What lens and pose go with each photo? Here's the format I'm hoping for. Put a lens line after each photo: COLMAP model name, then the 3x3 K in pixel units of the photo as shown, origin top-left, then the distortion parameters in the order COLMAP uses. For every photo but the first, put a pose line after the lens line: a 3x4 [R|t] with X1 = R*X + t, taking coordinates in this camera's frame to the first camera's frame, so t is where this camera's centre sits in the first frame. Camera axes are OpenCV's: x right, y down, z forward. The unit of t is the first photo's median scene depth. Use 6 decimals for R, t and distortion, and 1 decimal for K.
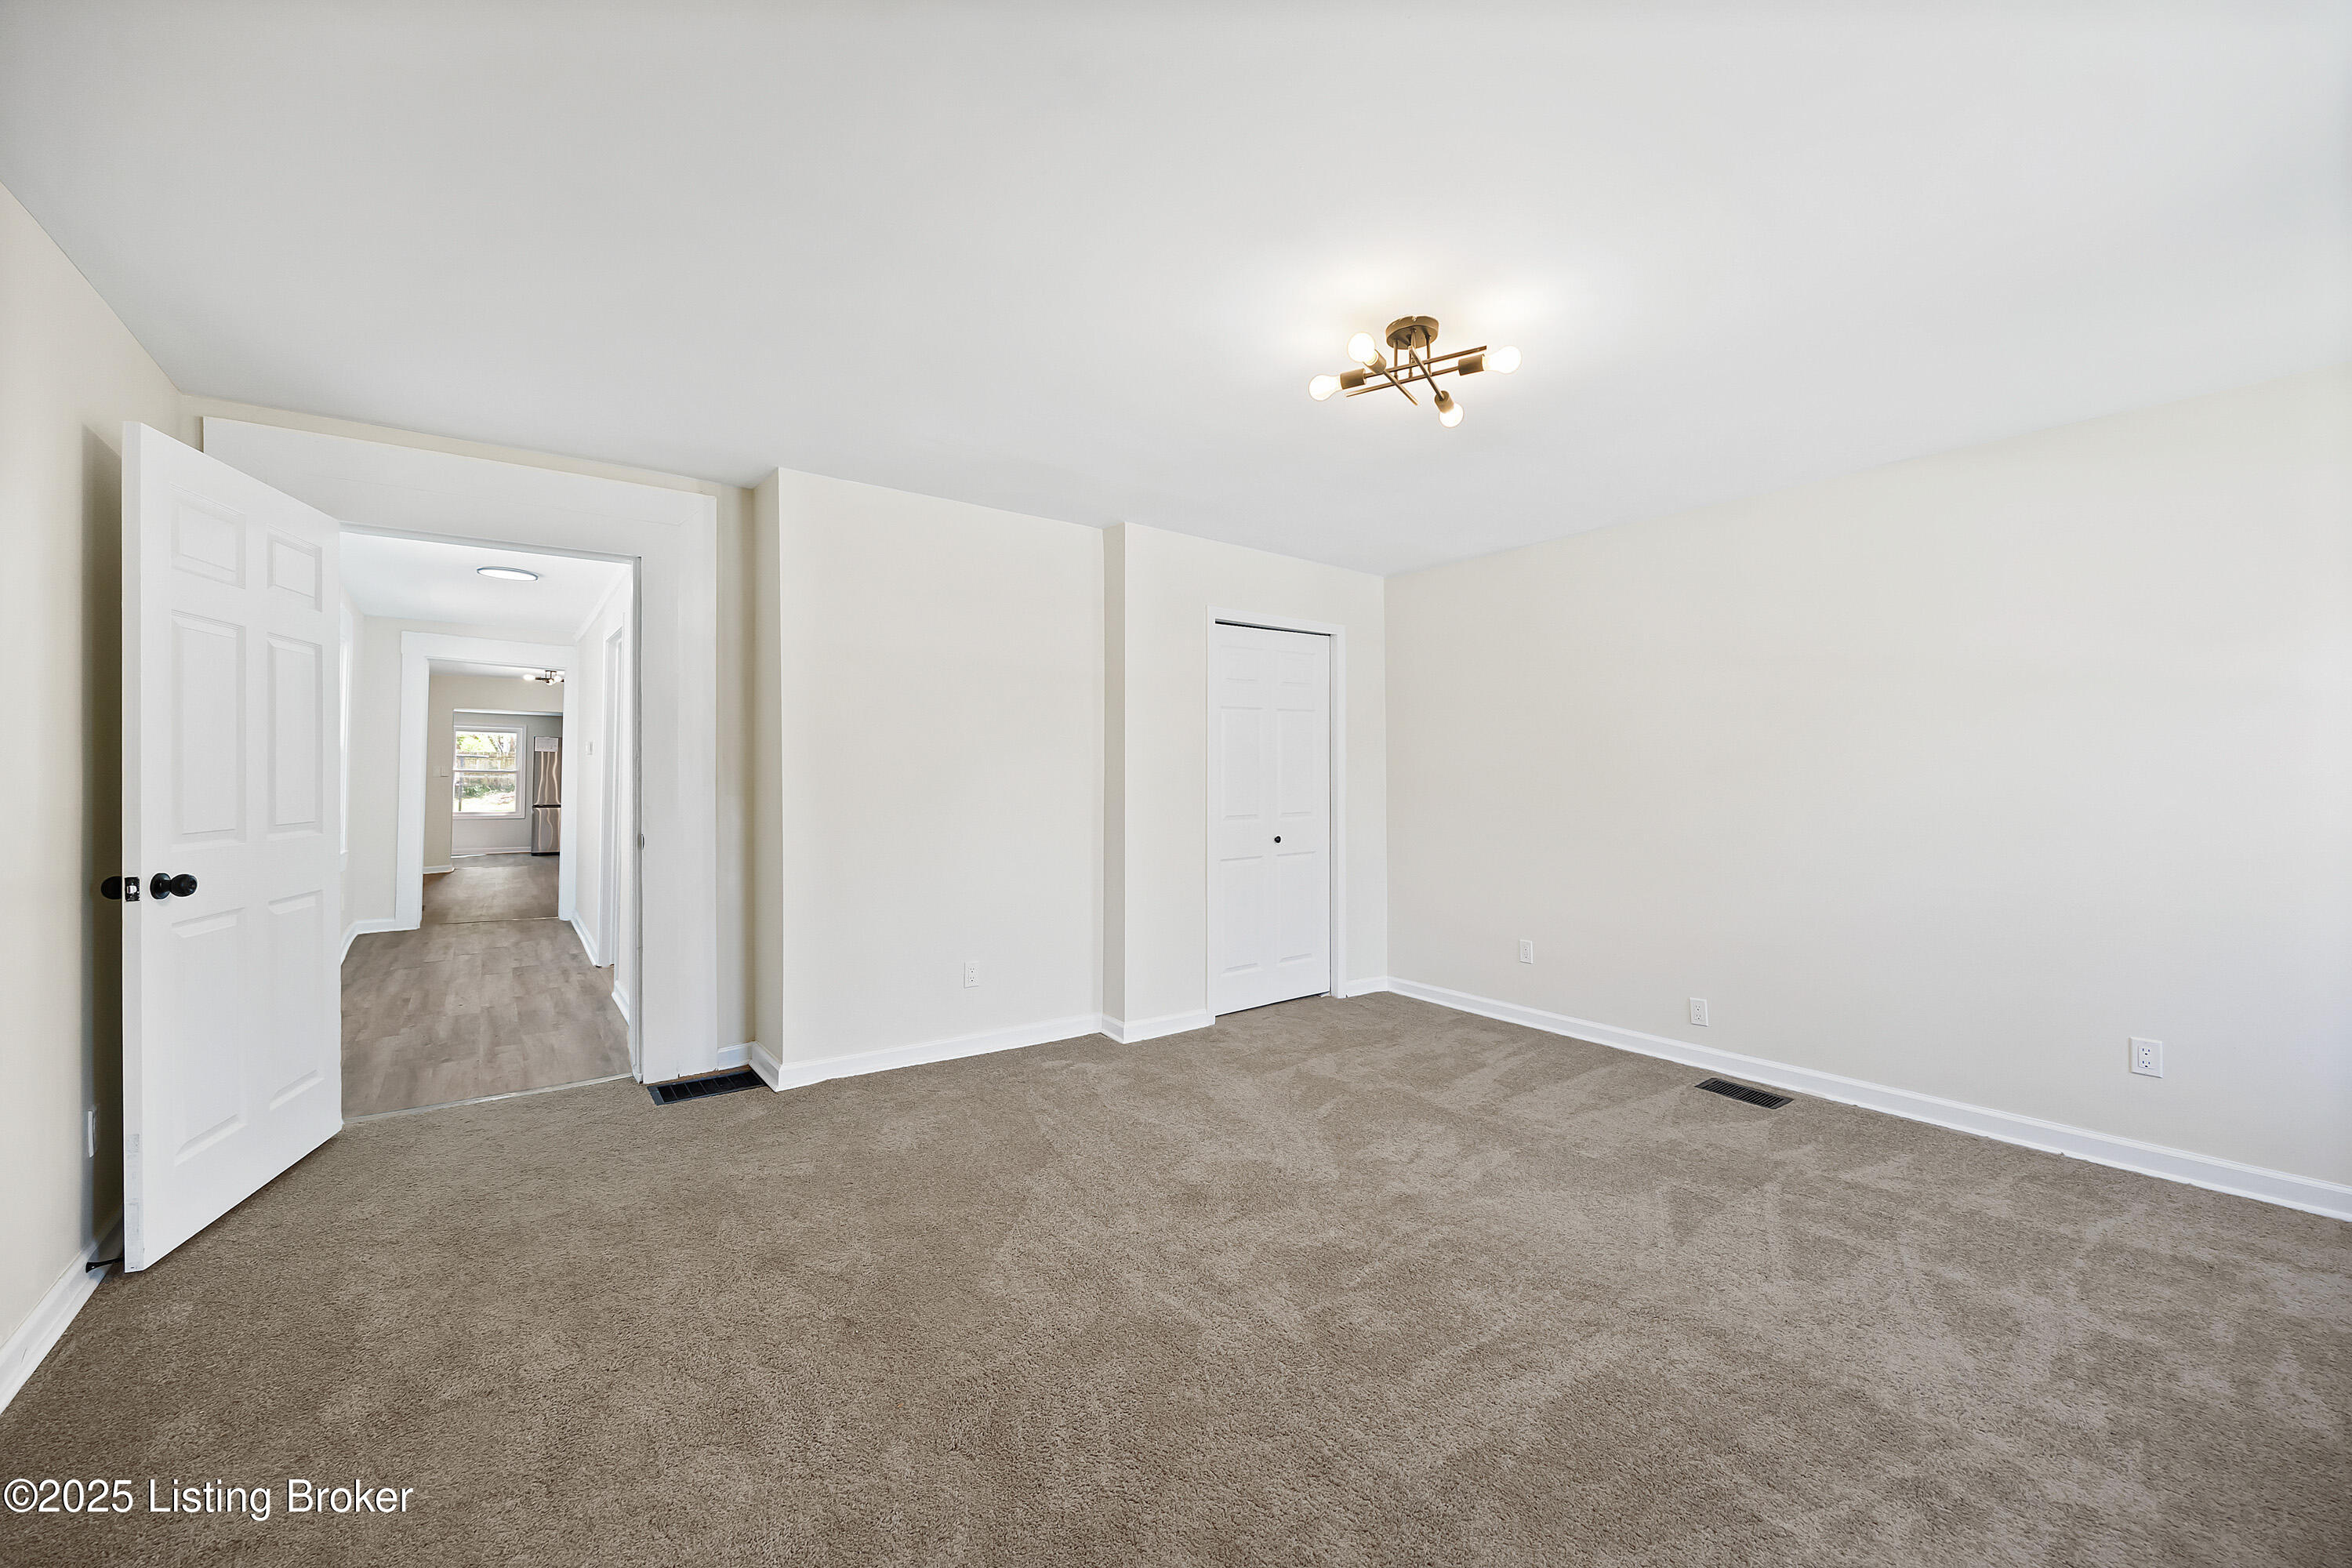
lens RADIAL K [[937.7, 0, 1176.4], [0, 937.7, 779.3], [0, 0, 1]] dist [0.002838, 0.000299]
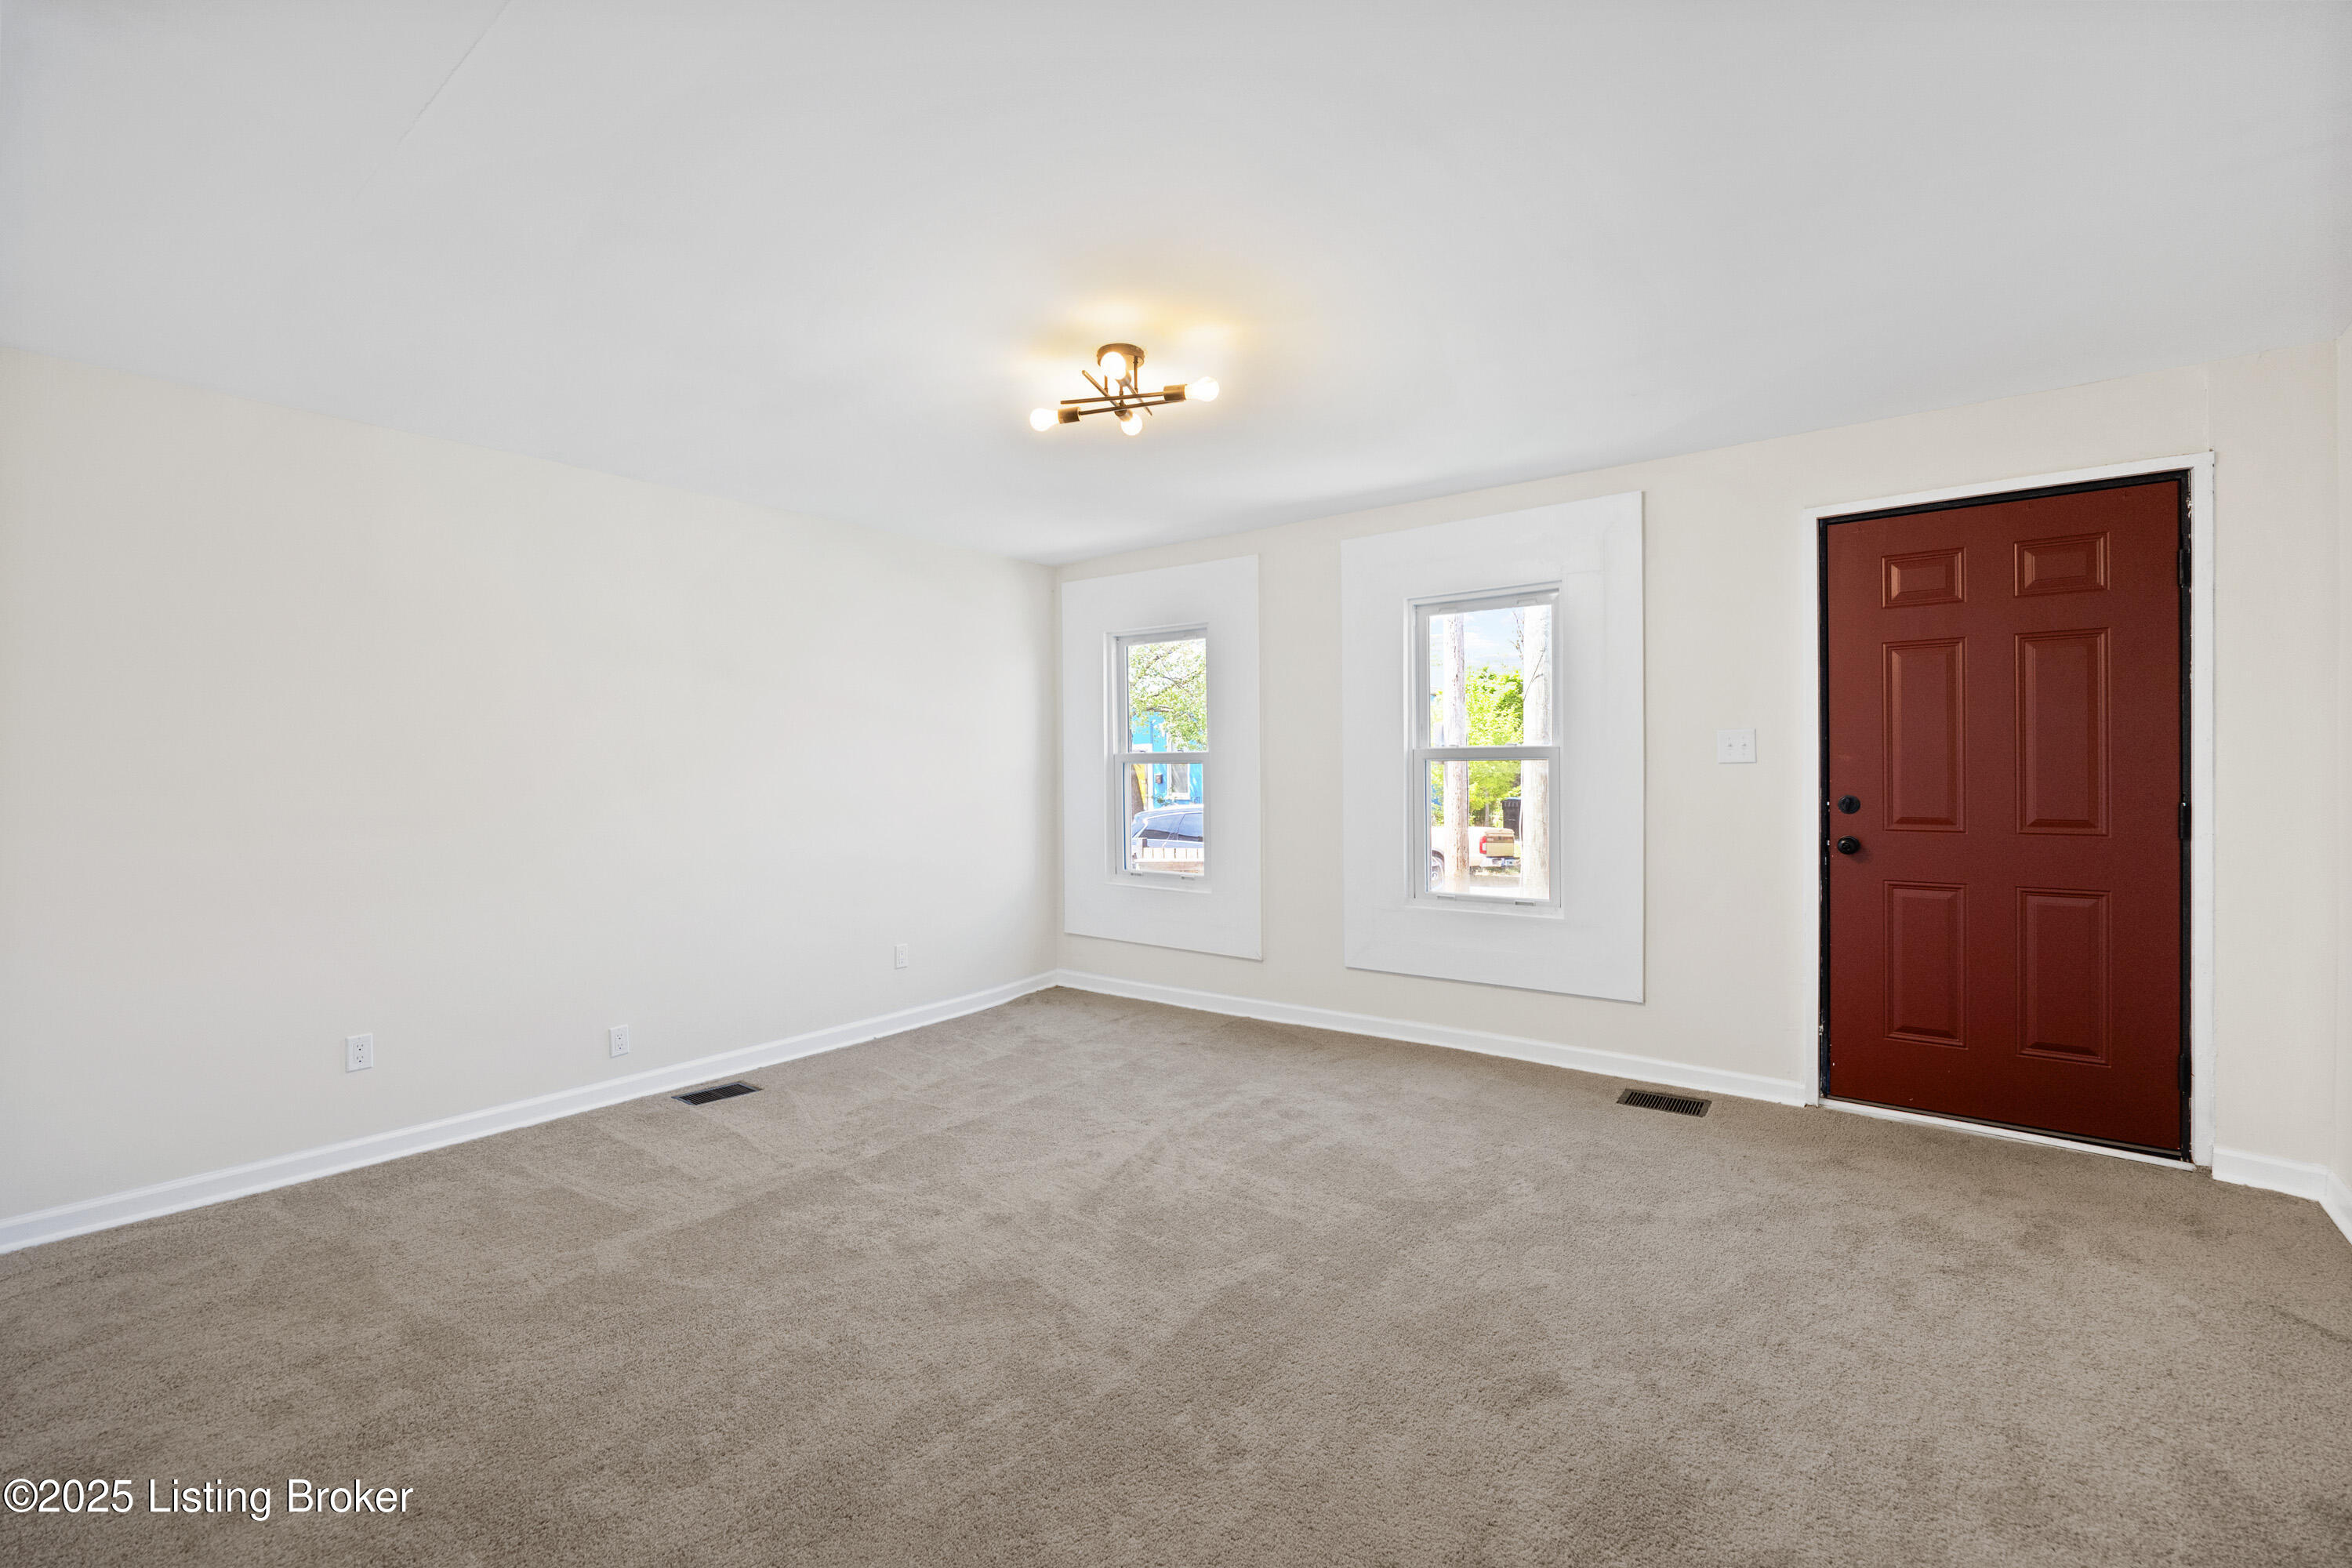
lens RADIAL K [[1094.2, 0, 1177.8], [0, 1094.2, 785.3], [0, 0, 1]] dist [0.000535, -0.000097]
pose [[-0.319416, -0.005007, 0.947601, -0.699134], [0.011524, 0.999892, 0.009168, 0.006546], [-0.947545, 0.013849, -0.319324, 0.992082]]
